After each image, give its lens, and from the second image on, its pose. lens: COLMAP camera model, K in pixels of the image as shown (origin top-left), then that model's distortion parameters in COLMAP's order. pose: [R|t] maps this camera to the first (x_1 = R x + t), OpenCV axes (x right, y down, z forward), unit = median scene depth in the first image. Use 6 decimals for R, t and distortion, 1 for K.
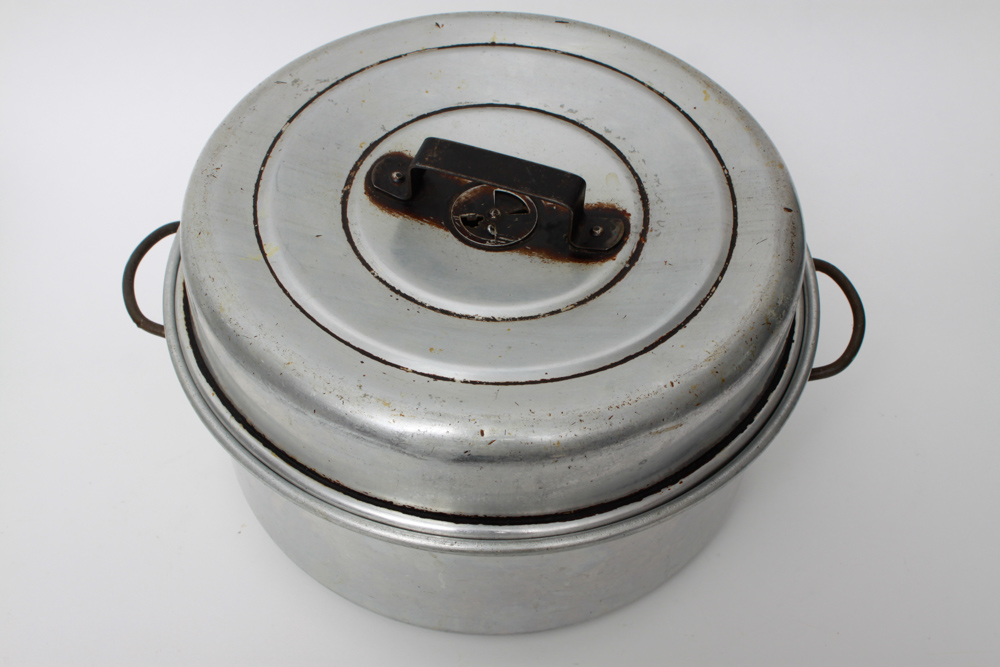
lens RADIAL K [[1338.9, 0, 500.0], [0, 1338.9, 333.5], [0, 0, 1]] dist [-0.084038, -0.004868]
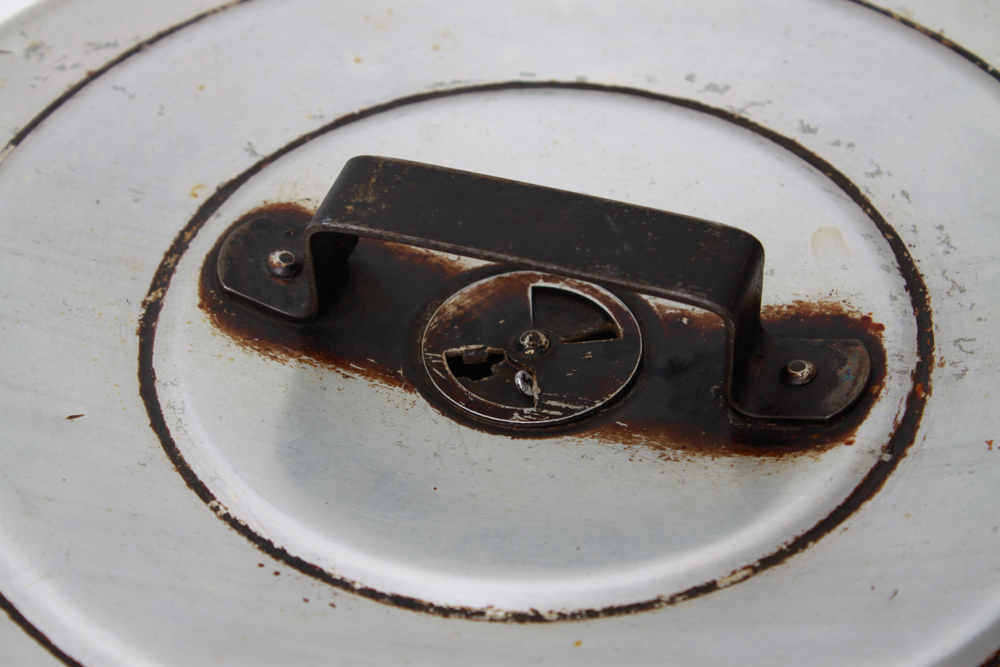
lens RADIAL K [[2336.4, 0, 500.0], [0, 2336.4, 333.5], [0, 0, 1]] dist [0.078607, -0.191527]
pose [[0.998198, -0.047528, -0.036632, 0.011814], [0.042571, 0.991129, -0.125900, -0.006621], [0.042291, 0.124114, 0.991366, 0.324557]]
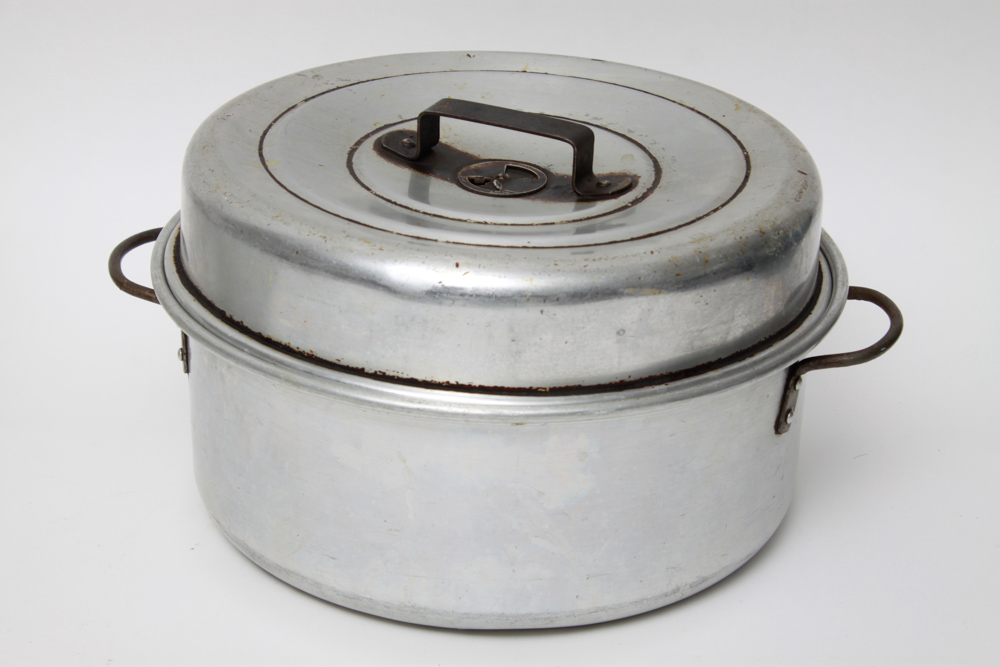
lens RADIAL K [[2336.4, 0, 500.0], [0, 2336.4, 333.5], [0, 0, 1]] dist [0.078607, -0.191527]
pose [[0.994595, 0.050206, -0.090891, 0.156105], [-0.083784, 0.905093, -0.416877, 0.731985], [0.061335, 0.422239, 0.904407, -0.497729]]
